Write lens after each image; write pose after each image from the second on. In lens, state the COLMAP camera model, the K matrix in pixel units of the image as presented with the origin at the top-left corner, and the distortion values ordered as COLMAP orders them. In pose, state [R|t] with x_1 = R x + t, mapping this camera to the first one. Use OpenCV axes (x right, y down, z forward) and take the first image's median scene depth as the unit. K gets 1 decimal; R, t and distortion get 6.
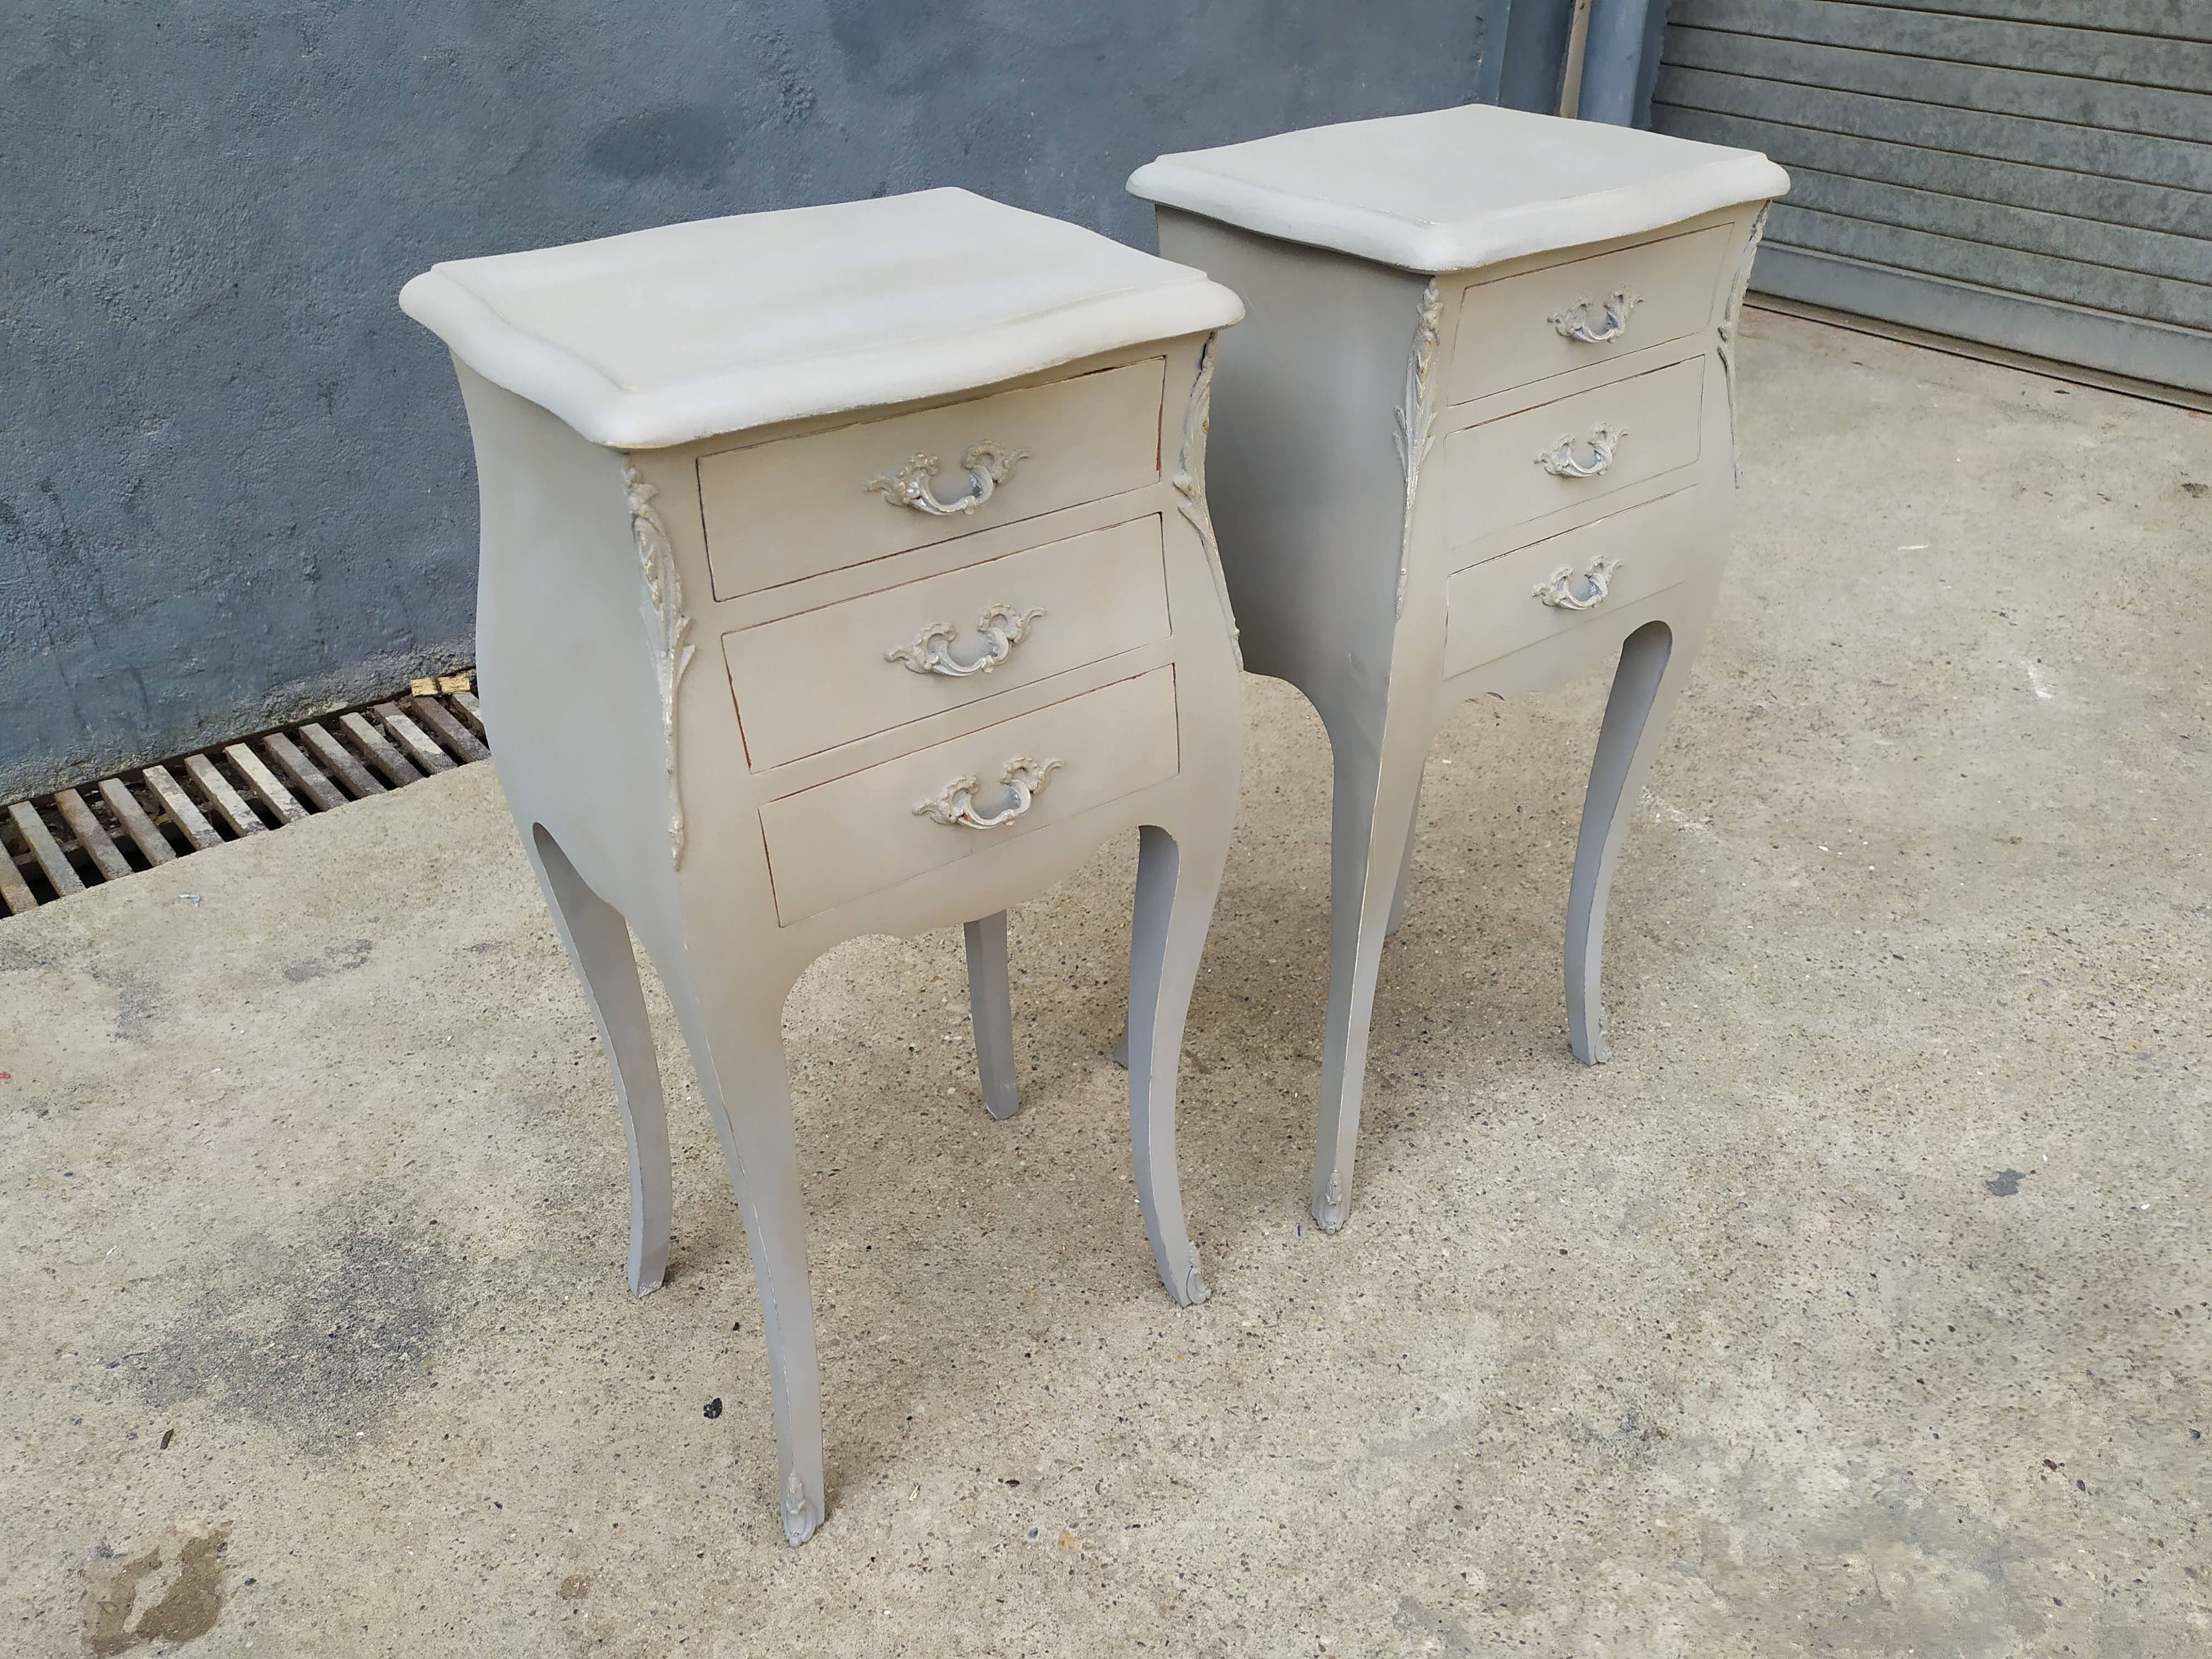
lens RADIAL K [[1688.0, 0, 1065.4], [0, 1688.0, 834.6], [0, 0, 1]] dist [0.048808, -0.054365]
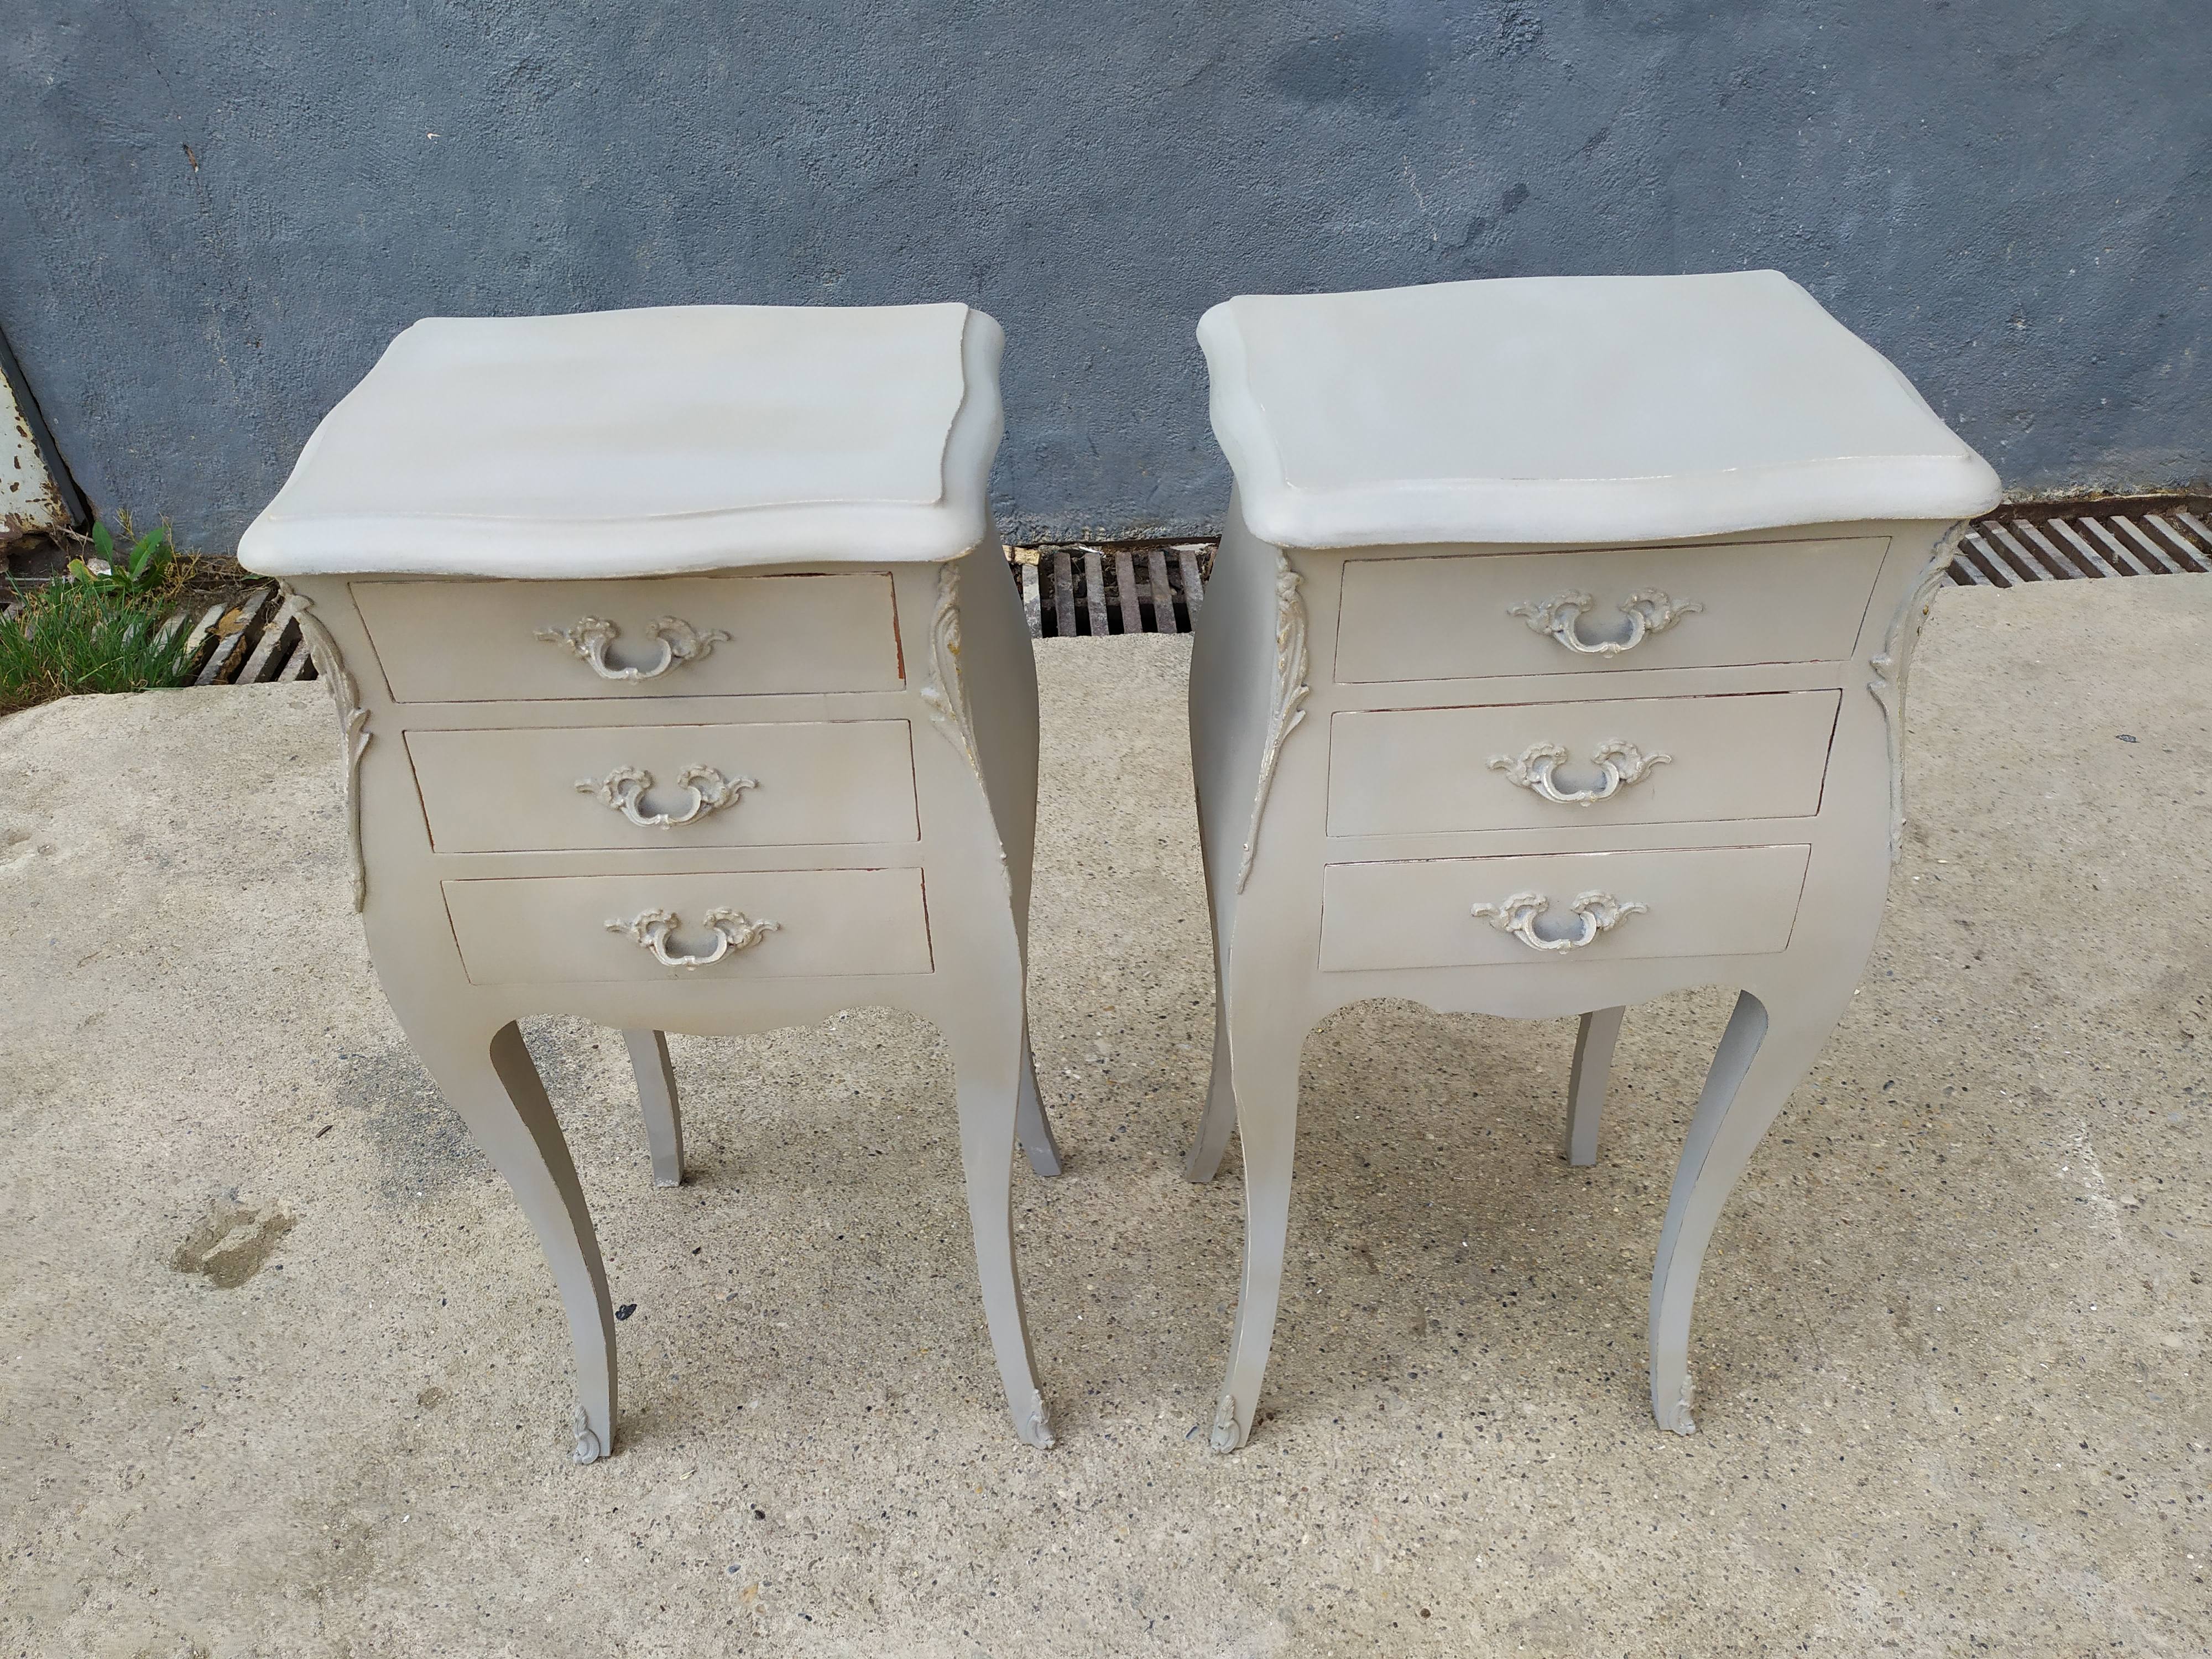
lens RADIAL K [[1670.7, 0, 1088.9], [0, 1670.7, 821.3], [0, 0, 1]] dist [0.069081, -0.080763]
pose [[0.811337, 0.338817, -0.476378, 0.433778], [-0.287919, 0.940819, 0.178780, -0.240210], [0.508759, -0.007893, 0.860873, 0.179822]]
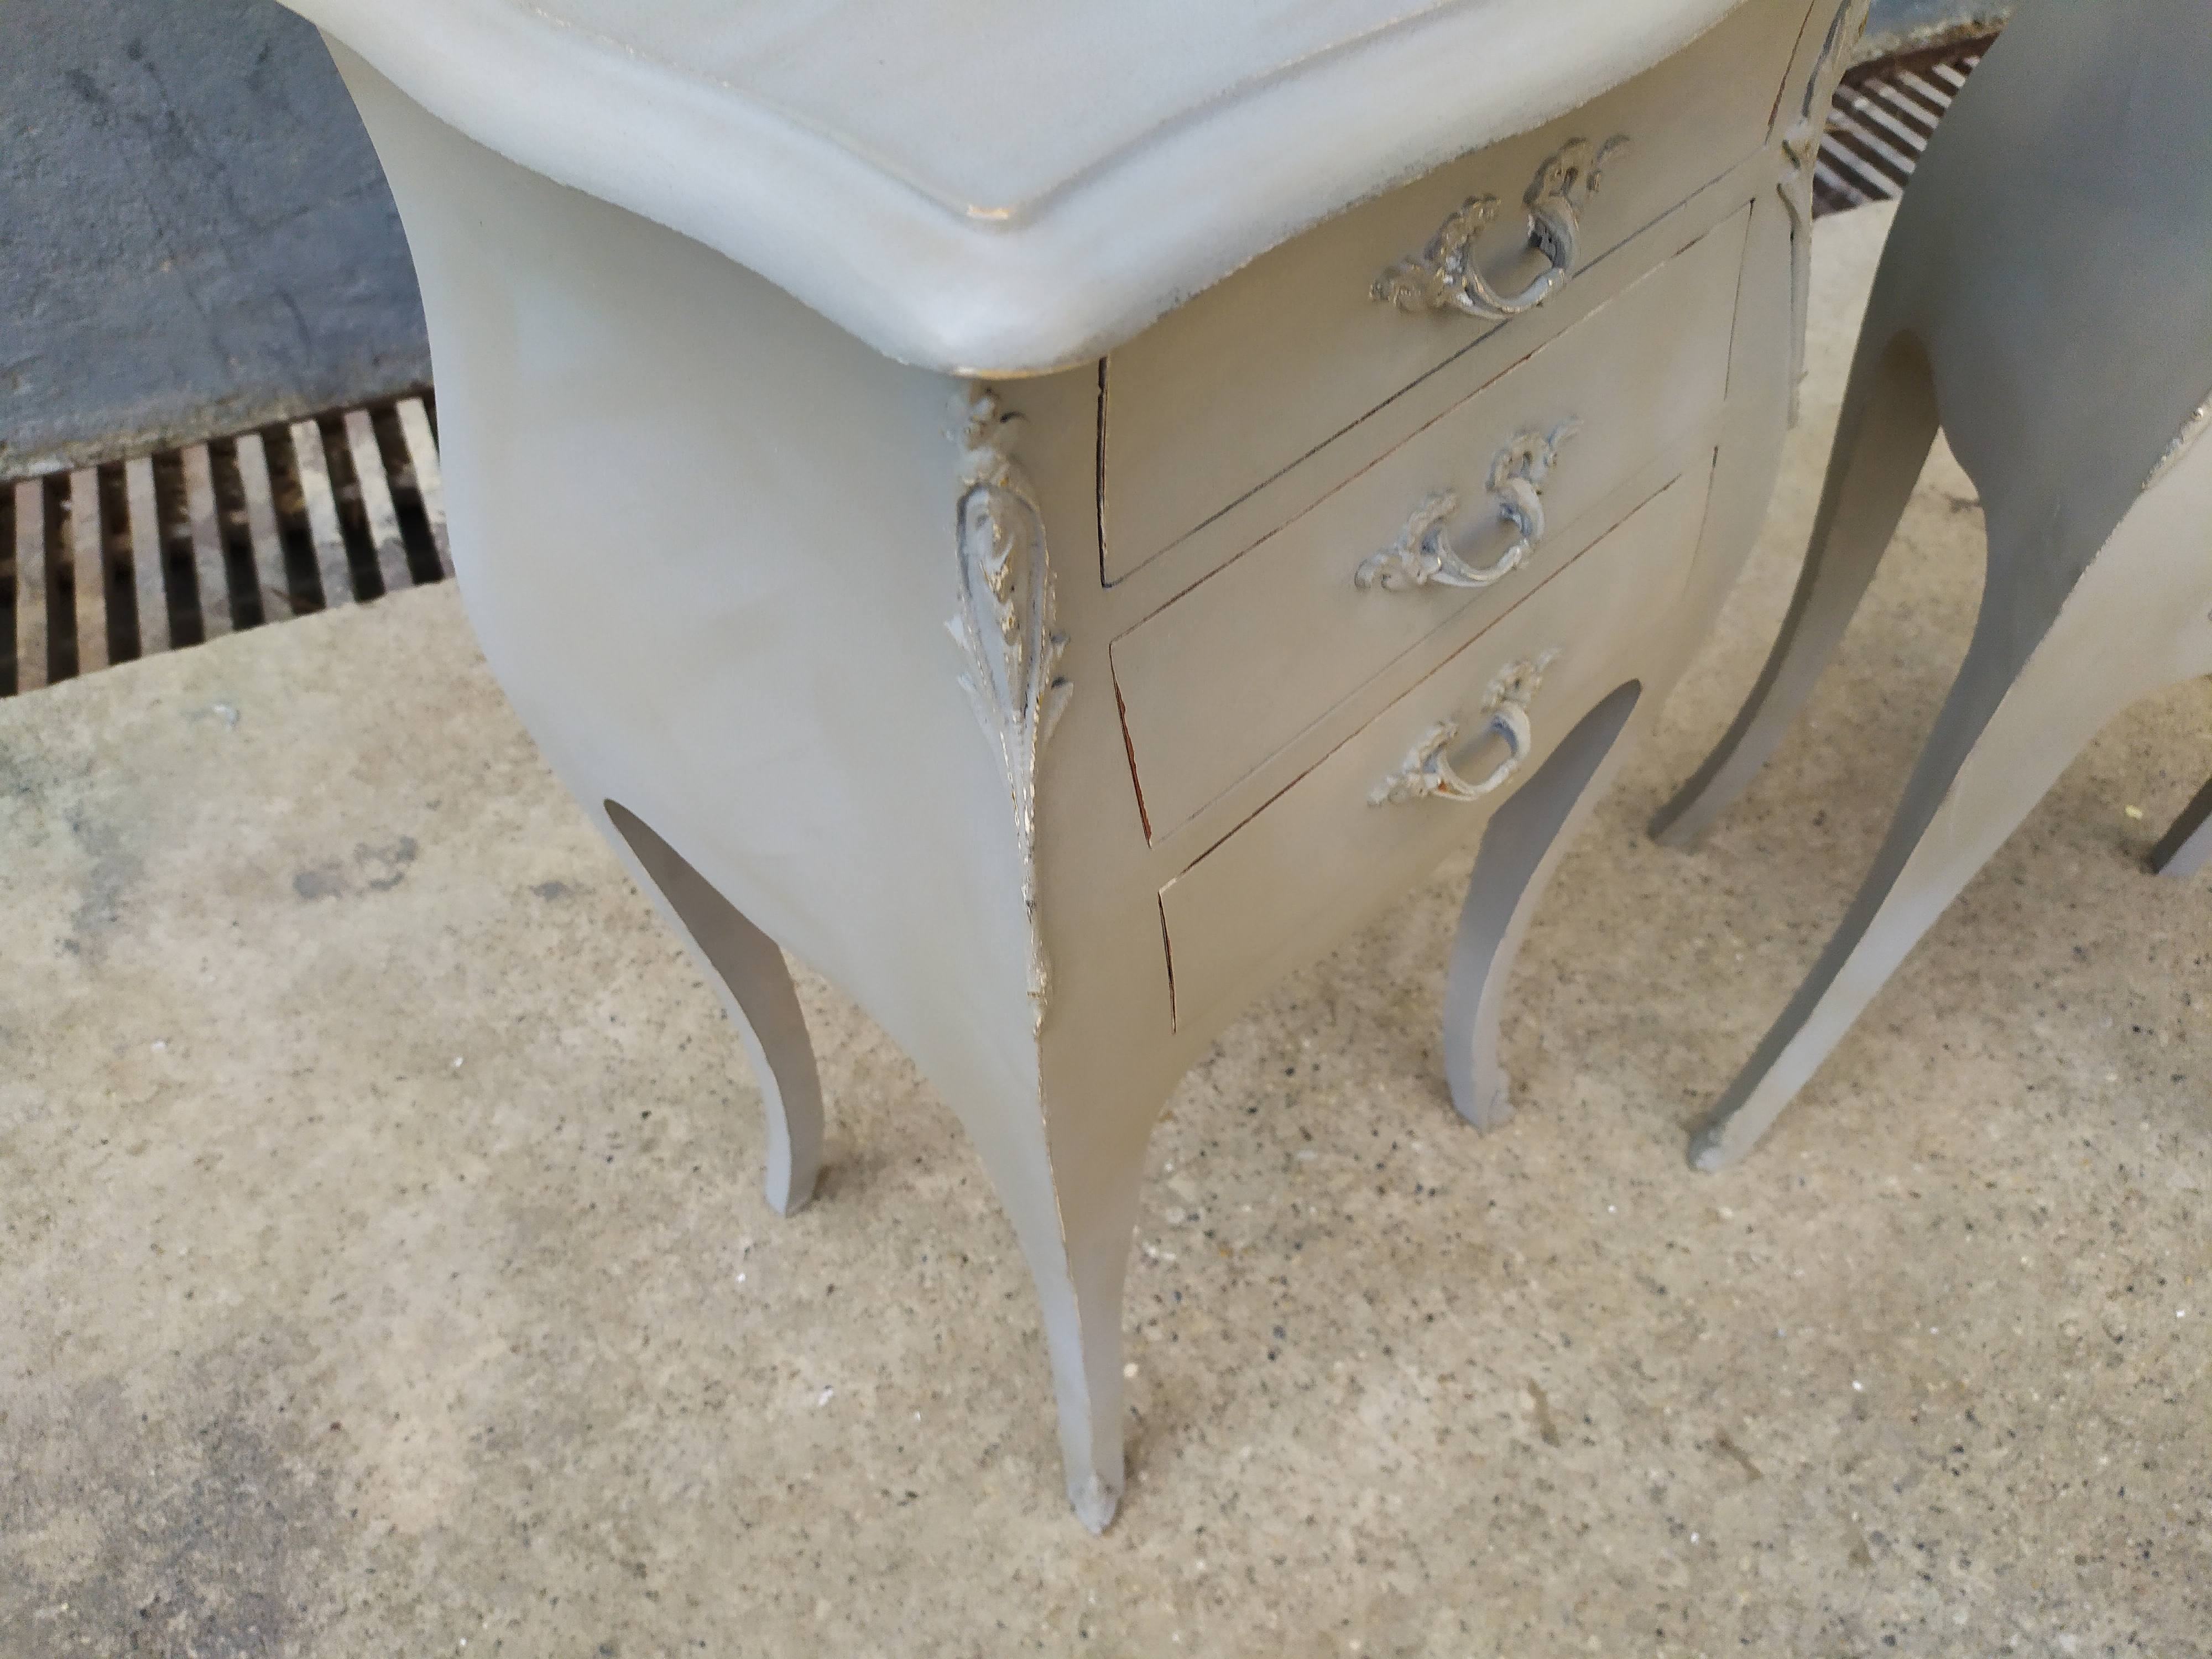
lens RADIAL K [[1716.9, 0, 1133.0], [0, 1716.9, 962.4], [0, 0, 1]] dist [0.001396, -0.003030]
pose [[0.958702, 0.212488, -0.189050, 0.023822], [-0.135545, 0.925713, 0.353106, -0.239482], [0.250037, -0.312898, 0.916284, 0.539582]]
